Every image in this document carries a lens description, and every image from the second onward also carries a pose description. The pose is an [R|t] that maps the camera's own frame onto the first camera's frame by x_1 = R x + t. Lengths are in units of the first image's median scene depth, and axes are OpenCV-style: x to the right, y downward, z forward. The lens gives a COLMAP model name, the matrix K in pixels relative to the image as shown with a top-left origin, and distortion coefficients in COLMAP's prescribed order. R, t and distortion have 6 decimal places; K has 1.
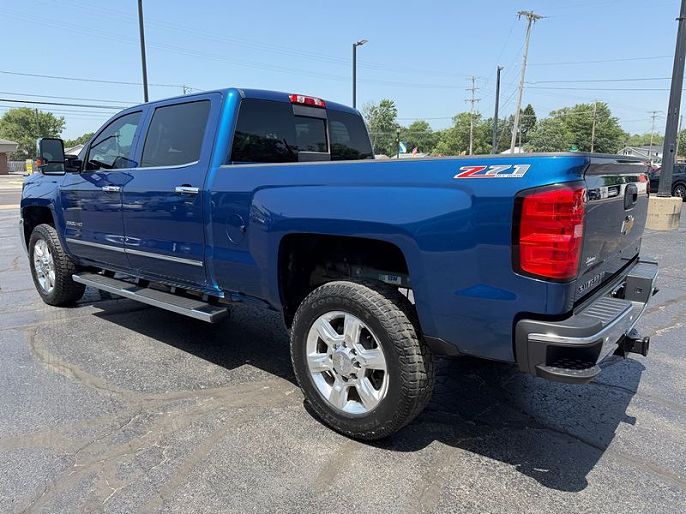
lens RADIAL K [[519.1, 0, 343.0], [0, 519.1, 257.0], [0, 0, 1]] dist [0.066748, -0.085986]
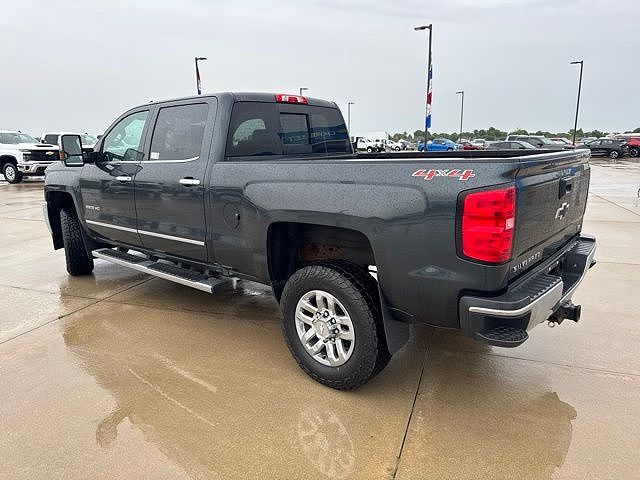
lens RADIAL K [[484.3, 0, 320.0], [0, 484.3, 240.0], [0, 0, 1]] dist [0.066748, -0.085986]
pose [[0.999646, -0.011800, -0.023827, 0.019748], [0.012770, 0.999078, 0.040992, -0.039362], [0.023321, -0.041282, 0.998875, -0.092108]]
